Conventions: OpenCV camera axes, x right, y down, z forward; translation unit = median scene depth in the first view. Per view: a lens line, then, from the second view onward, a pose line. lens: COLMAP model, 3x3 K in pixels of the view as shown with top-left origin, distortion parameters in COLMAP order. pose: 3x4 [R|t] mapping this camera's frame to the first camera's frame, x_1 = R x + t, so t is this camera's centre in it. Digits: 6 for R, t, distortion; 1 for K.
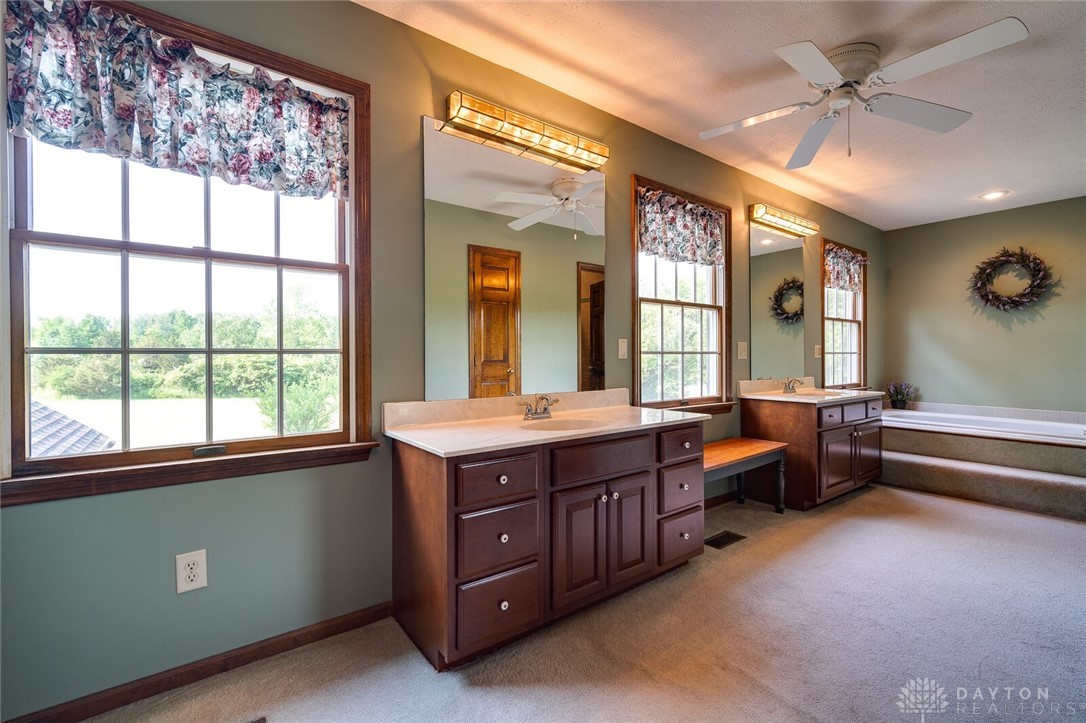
lens RADIAL K [[442.5, 0, 451.0], [0, 442.5, 359.5], [0, 0, 1]] dist [-0.038863, -0.000353]
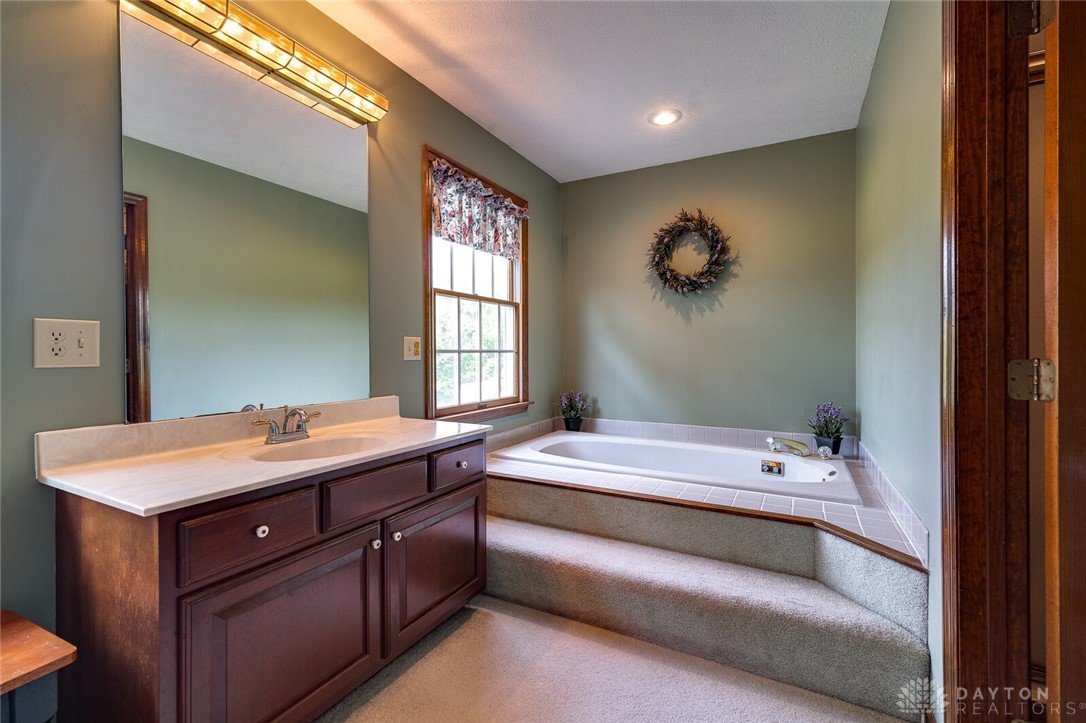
lens RADIAL K [[471.6, 0, 543.0], [0, 471.6, 361.5], [0, 0, 1]] dist [0.001631, 0.000060]
pose [[0.862467, -0.010802, 0.505998, 0.163064], [0.008094, 0.999939, 0.007550, -0.001257], [-0.506049, -0.002416, 0.862502, 0.090907]]
